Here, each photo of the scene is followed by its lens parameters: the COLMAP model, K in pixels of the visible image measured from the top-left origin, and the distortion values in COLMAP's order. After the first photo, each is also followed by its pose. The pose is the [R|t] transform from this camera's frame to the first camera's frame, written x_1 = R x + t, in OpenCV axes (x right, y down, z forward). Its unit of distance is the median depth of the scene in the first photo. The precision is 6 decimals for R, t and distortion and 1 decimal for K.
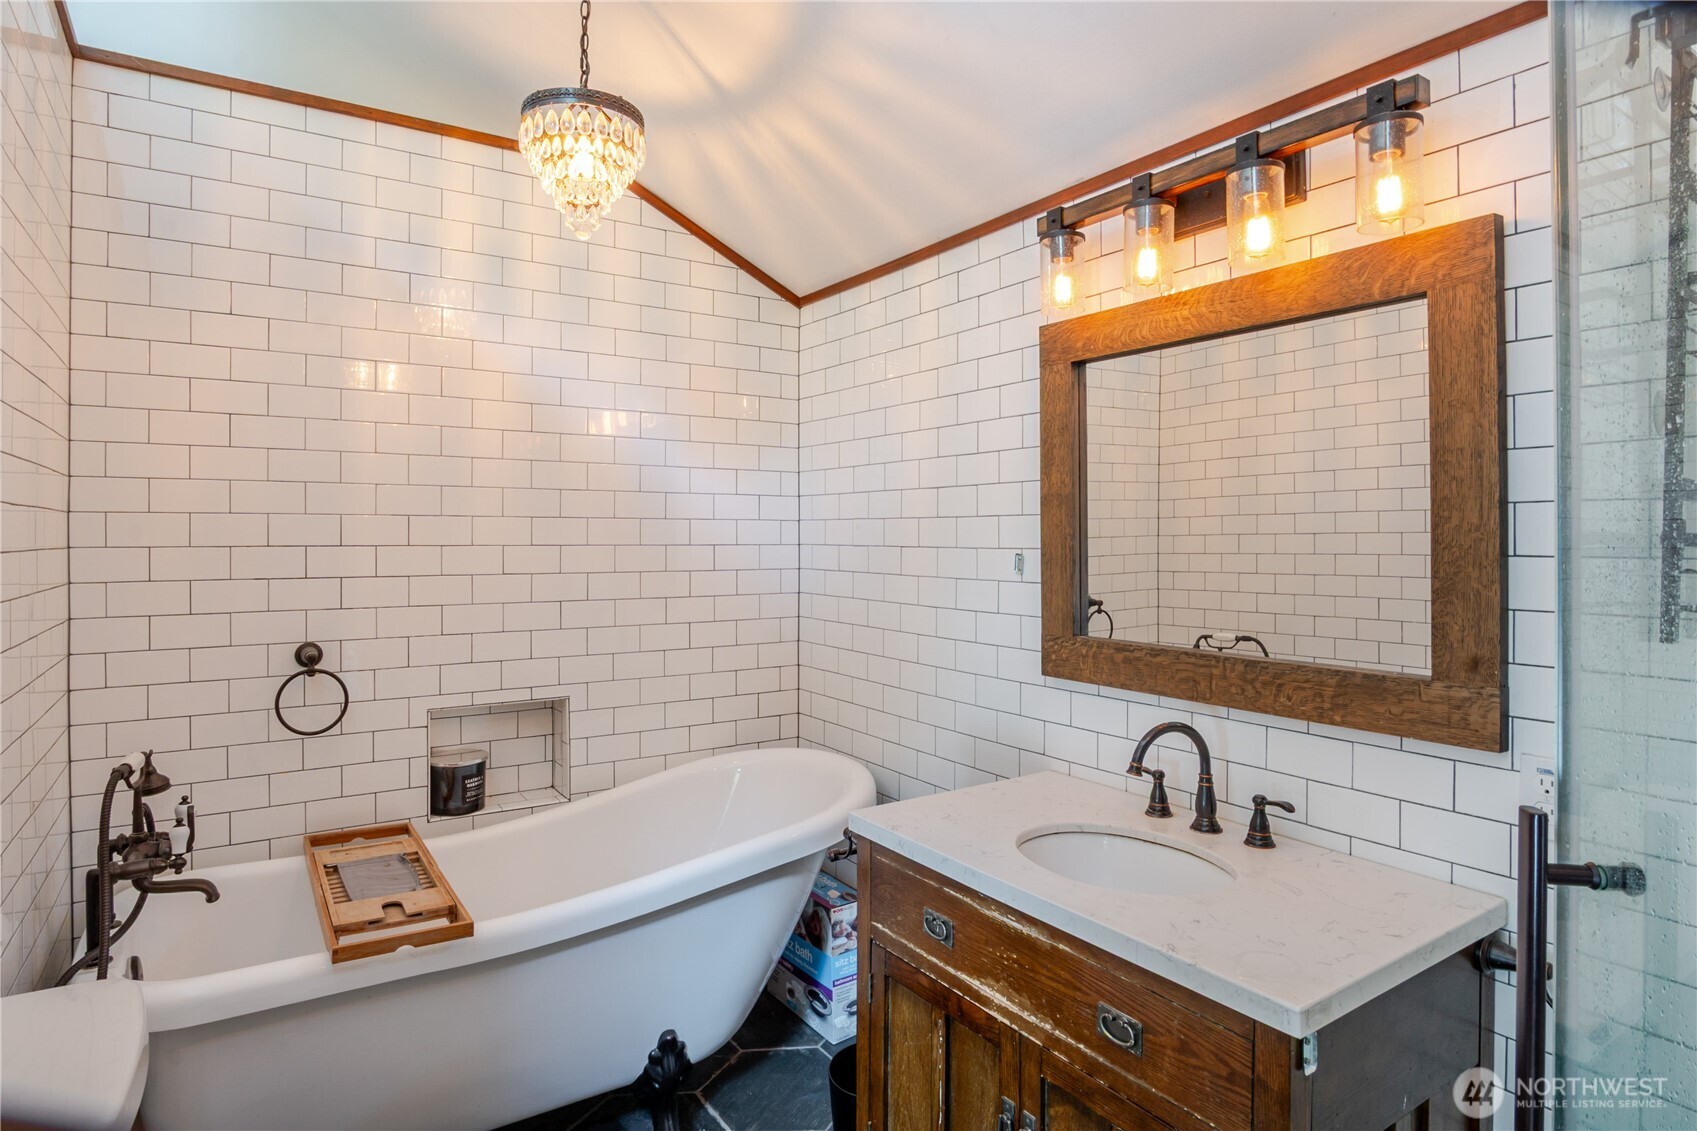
lens RADIAL K [[946.9, 0, 856.7], [0, 946.9, 524.3], [0, 0, 1]] dist [-0.029128, 0.004787]
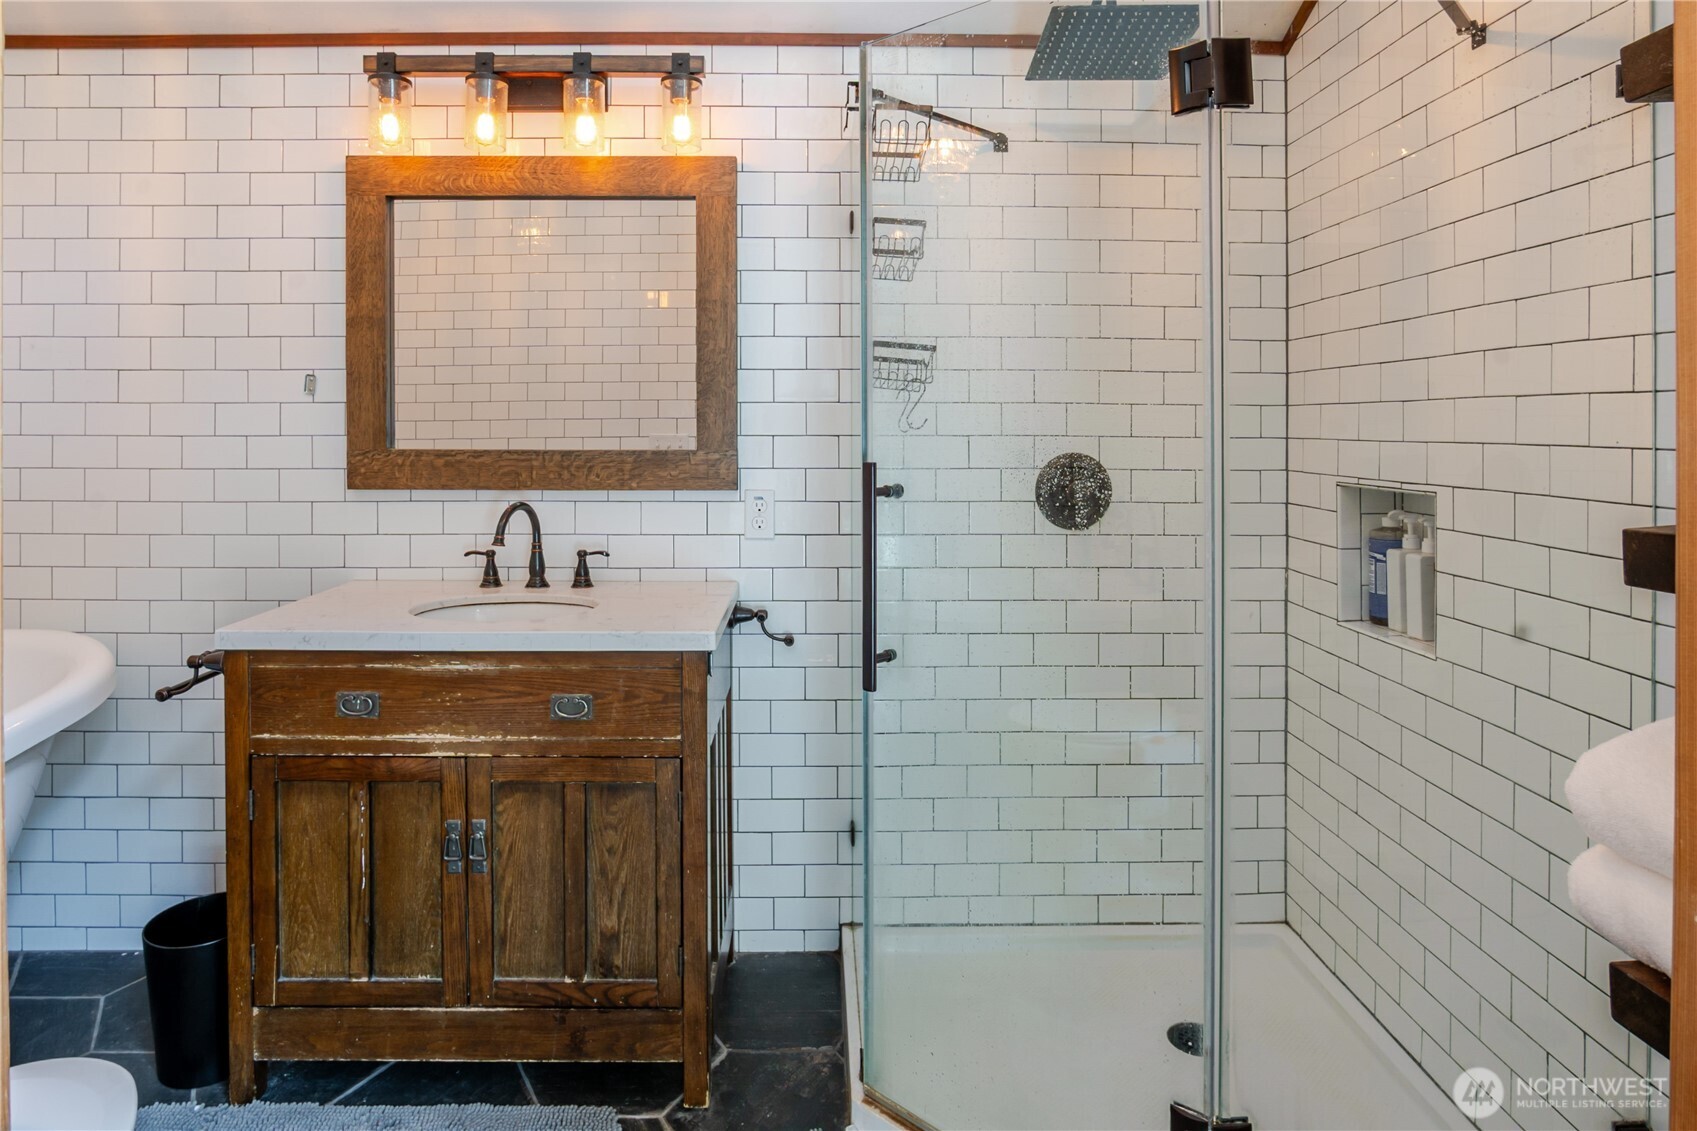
lens RADIAL K [[984.4, 0, 856.5], [0, 984.4, 416.5], [0, 0, 1]] dist [-0.022021, 0.000891]
pose [[0.519662, 0.002106, 0.854369, -0.533161], [-0.003662, 0.999993, -0.000237, 0.094168], [-0.854364, -0.003006, 0.519666, -0.052429]]
